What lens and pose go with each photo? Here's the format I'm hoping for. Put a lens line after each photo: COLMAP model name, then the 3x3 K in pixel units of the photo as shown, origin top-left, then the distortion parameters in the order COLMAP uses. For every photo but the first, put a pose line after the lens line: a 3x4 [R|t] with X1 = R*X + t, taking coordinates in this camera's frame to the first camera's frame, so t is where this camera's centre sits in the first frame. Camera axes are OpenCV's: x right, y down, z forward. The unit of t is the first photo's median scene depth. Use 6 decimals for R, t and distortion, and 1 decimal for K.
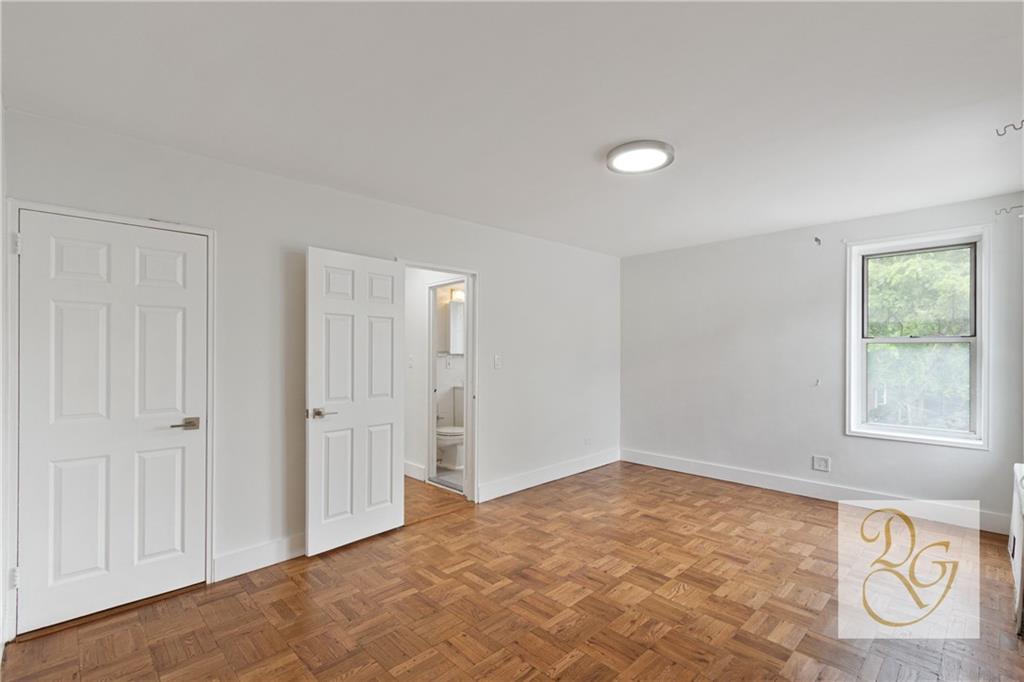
lens RADIAL K [[466.5, 0, 509.0], [0, 466.5, 347.9], [0, 0, 1]] dist [0.005543, -0.000255]
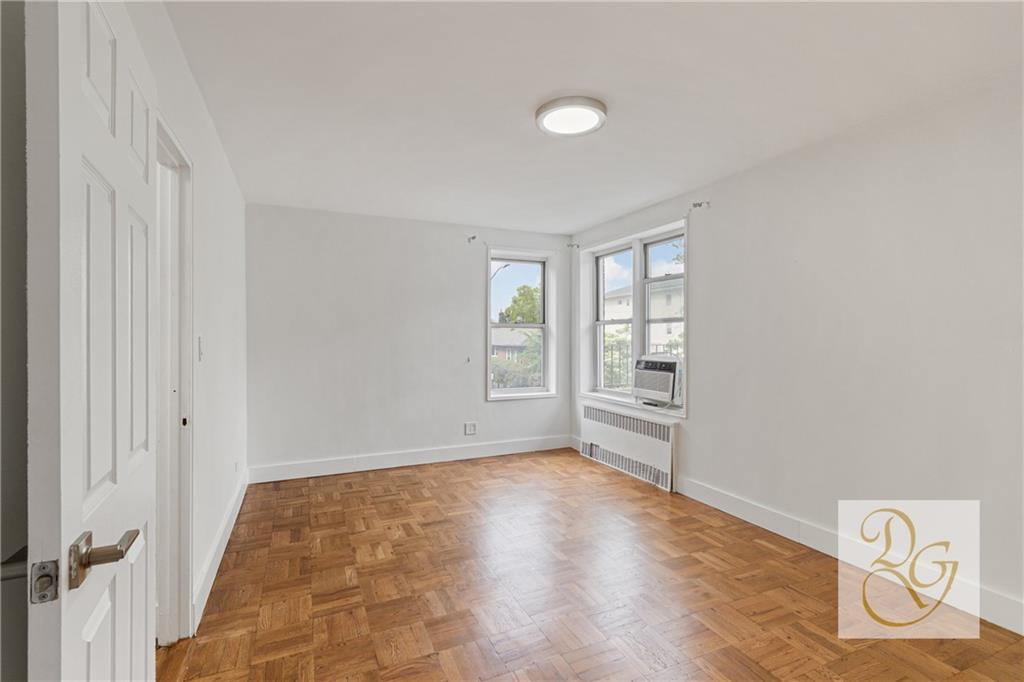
lens RADIAL K [[466.5, 0, 510.2], [0, 466.5, 337.4], [0, 0, 1]] dist [0.005543, -0.000255]
pose [[0.342912, 0.001475, 0.939366, -0.405310], [-0.005325, 0.999986, 0.000374, 0.018162], [-0.939352, -0.005130, 0.342915, 0.514895]]
